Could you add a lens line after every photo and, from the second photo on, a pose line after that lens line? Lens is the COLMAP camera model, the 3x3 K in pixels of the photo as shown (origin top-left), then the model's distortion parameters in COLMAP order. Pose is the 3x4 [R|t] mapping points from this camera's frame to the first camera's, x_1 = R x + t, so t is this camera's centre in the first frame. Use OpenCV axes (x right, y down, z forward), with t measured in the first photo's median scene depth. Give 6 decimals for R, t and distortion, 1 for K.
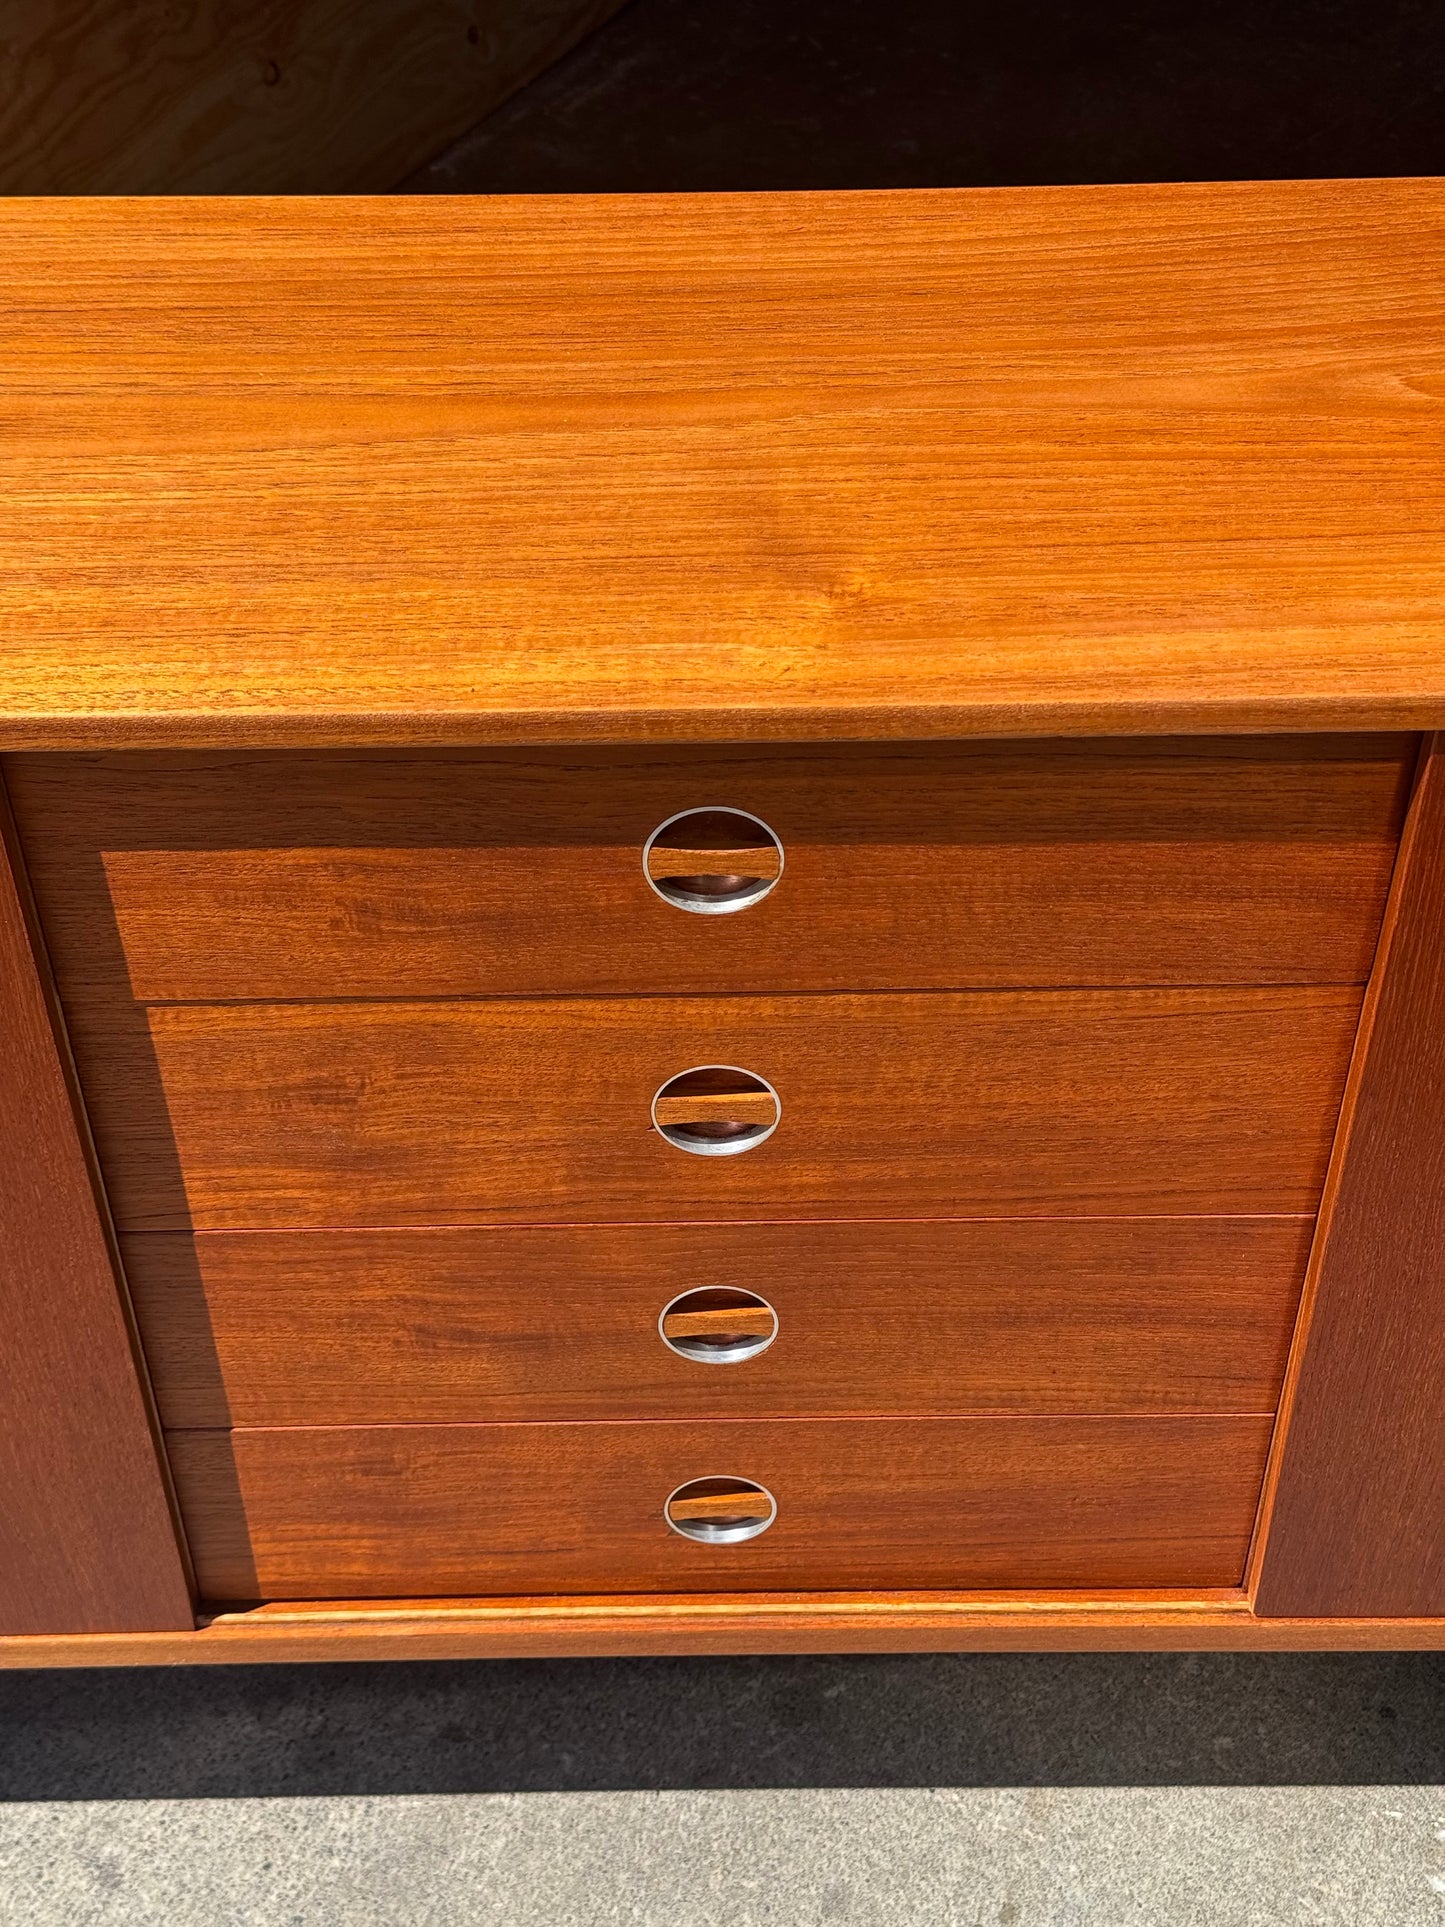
lens RADIAL K [[2653.0, 0, 723.9], [0, 2653.0, 970.6], [0, 0, 1]] dist [0.155961, 0.000000]
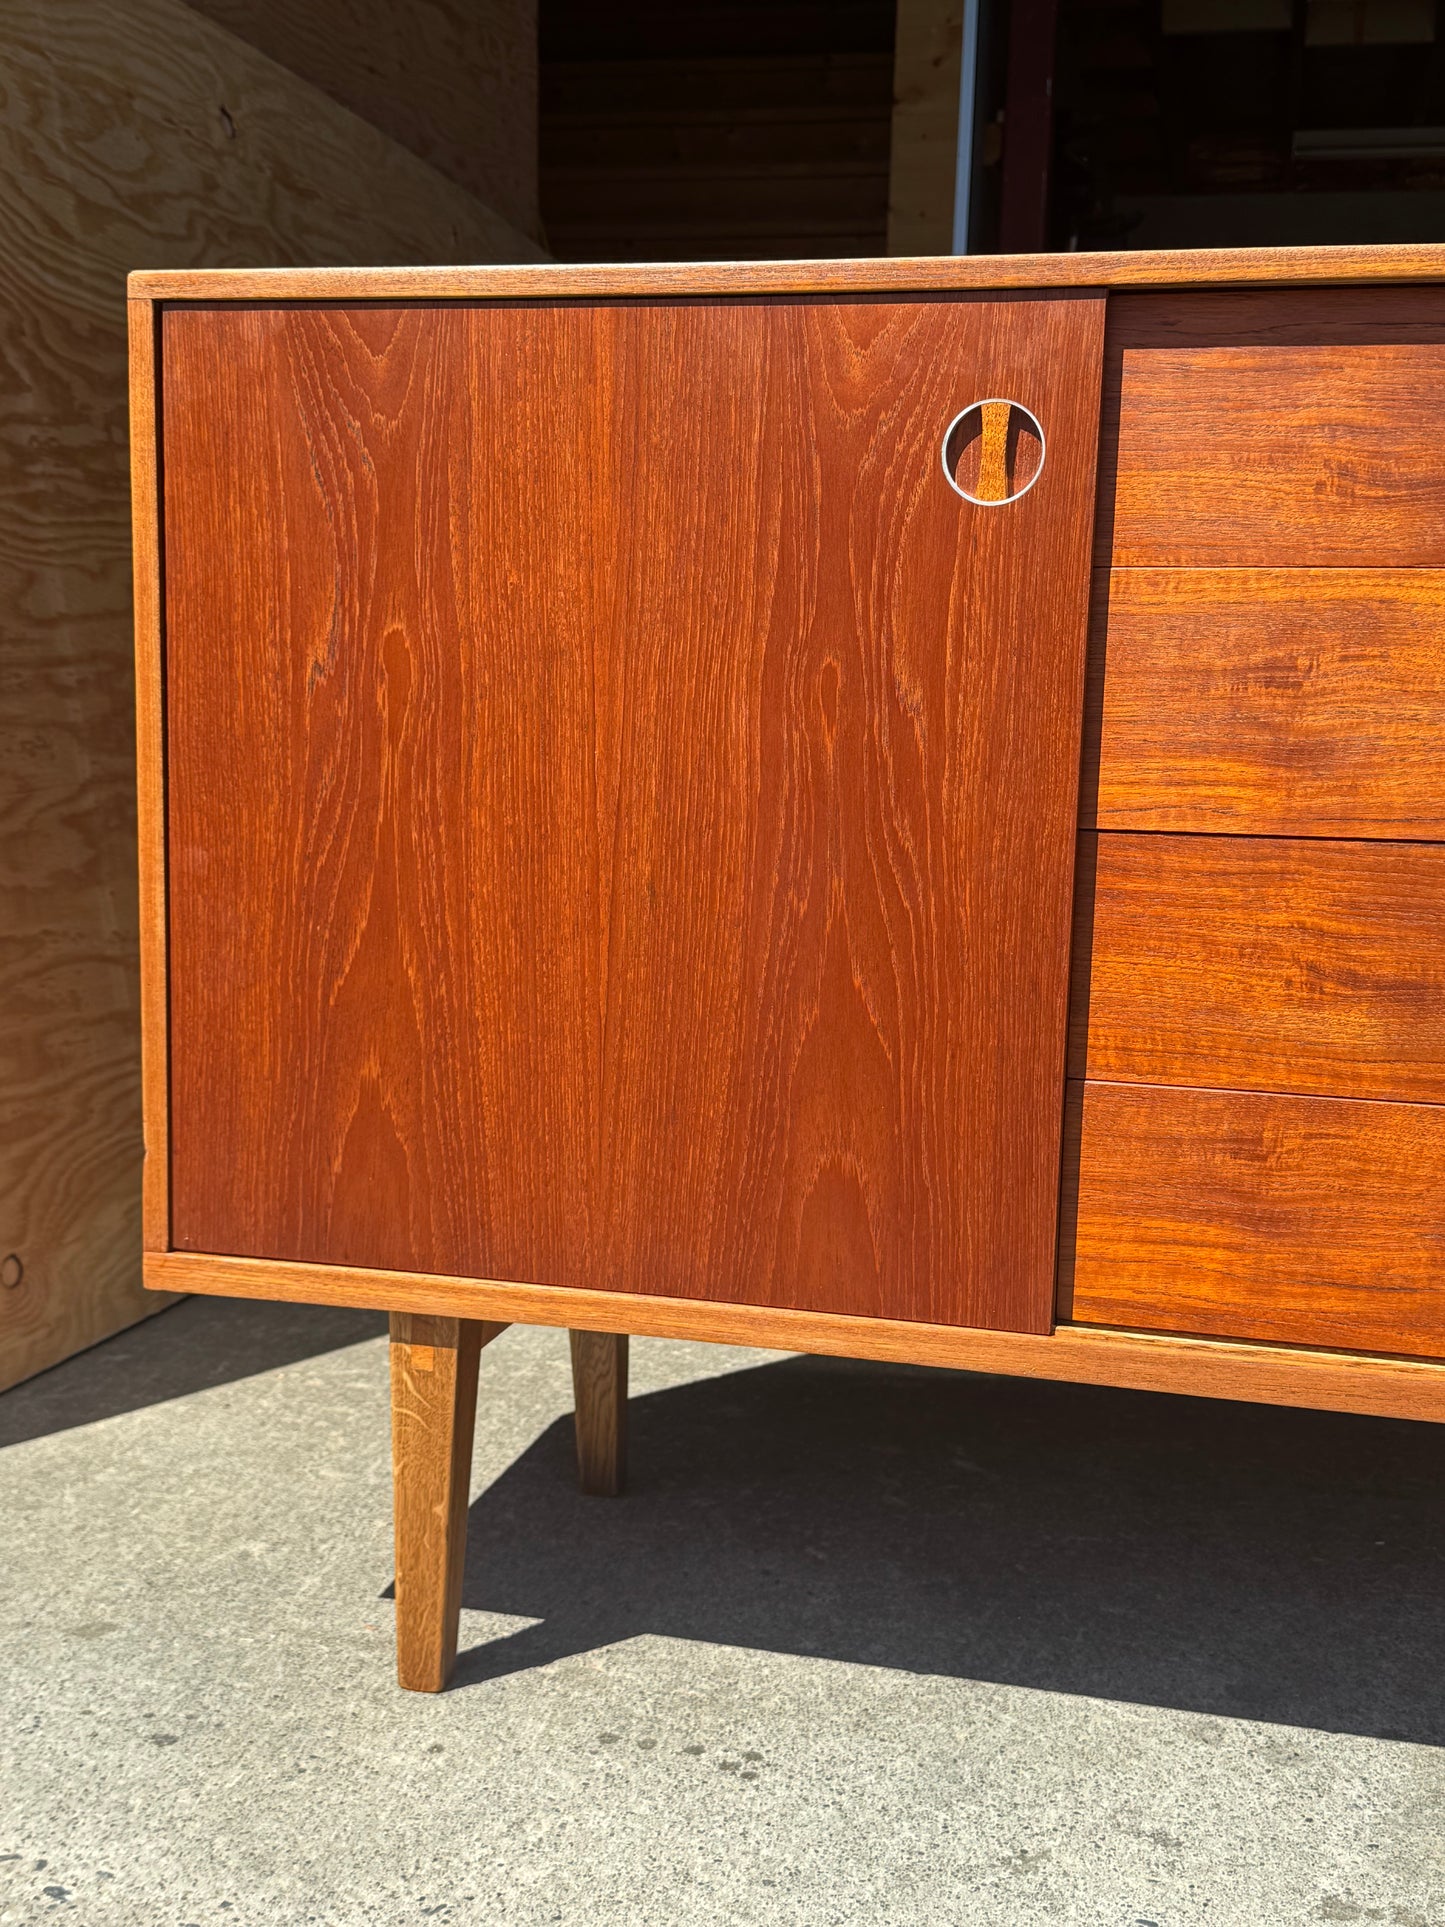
lens RADIAL K [[2203.4, 0, 714.8], [0, 2203.4, 973.7], [0, 0, 1]] dist [0.095751, 0.000000]
pose [[0.964004, 0.065923, -0.257584, -0.125688], [-0.201483, 0.813256, -0.545911, 0.784756], [0.173494, 0.578160, 0.797265, 0.194836]]
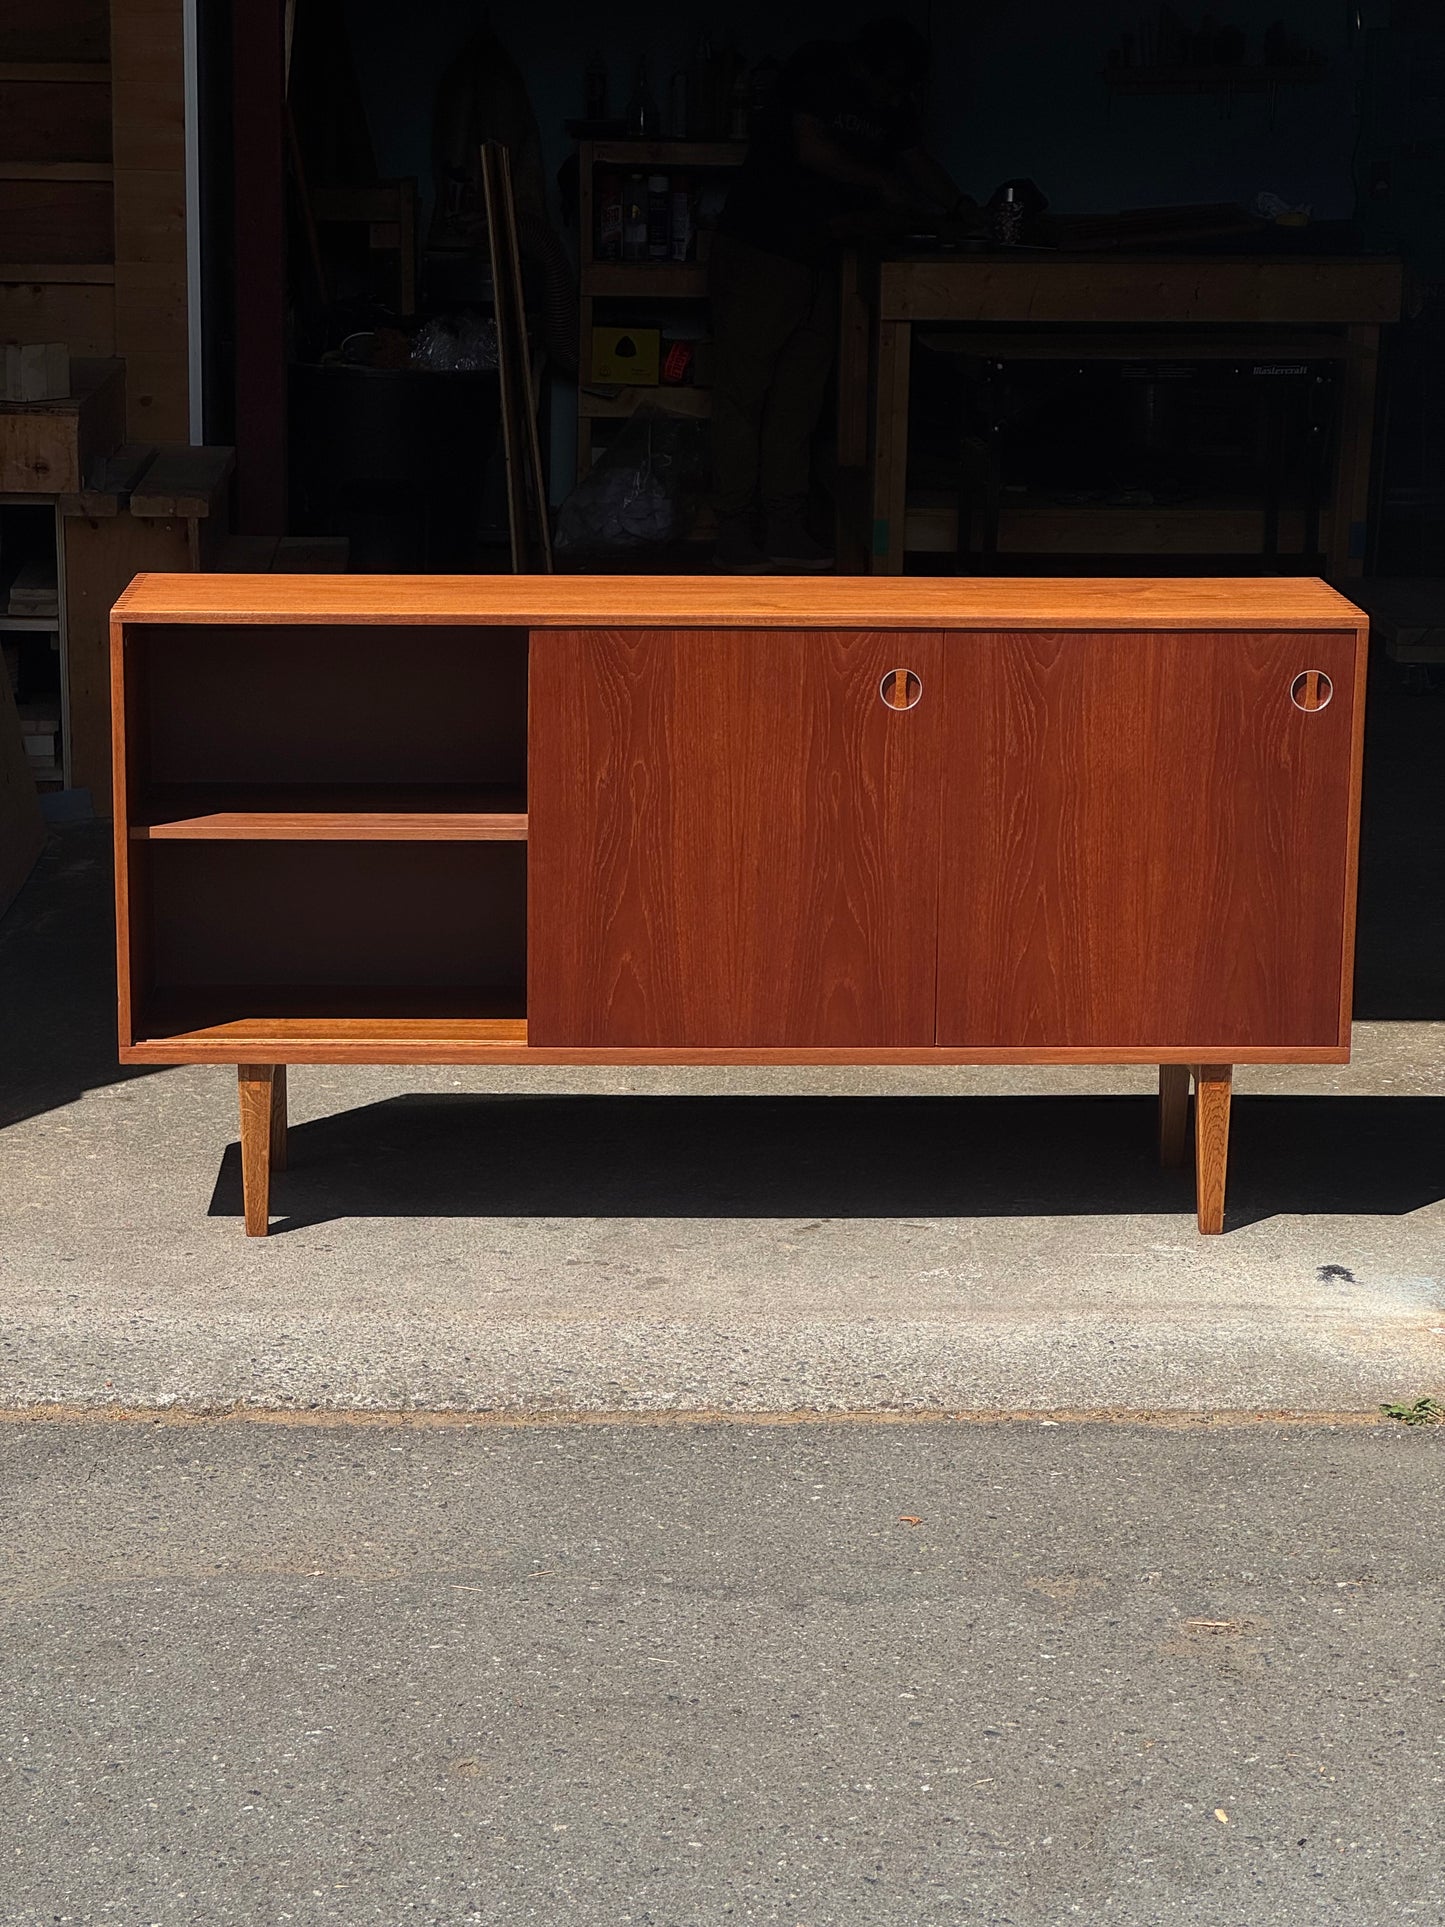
lens RADIAL K [[4324.7, 0, 741.5], [0, 4324.7, 960.8], [0, 0, 1]] dist [0.133926, 0.000000]
pose [[0.999166, 0.011885, 0.039065, -0.199518], [0.009819, 0.858691, -0.512399, 2.849850], [-0.039634, 0.512356, 0.857858, -3.272526]]
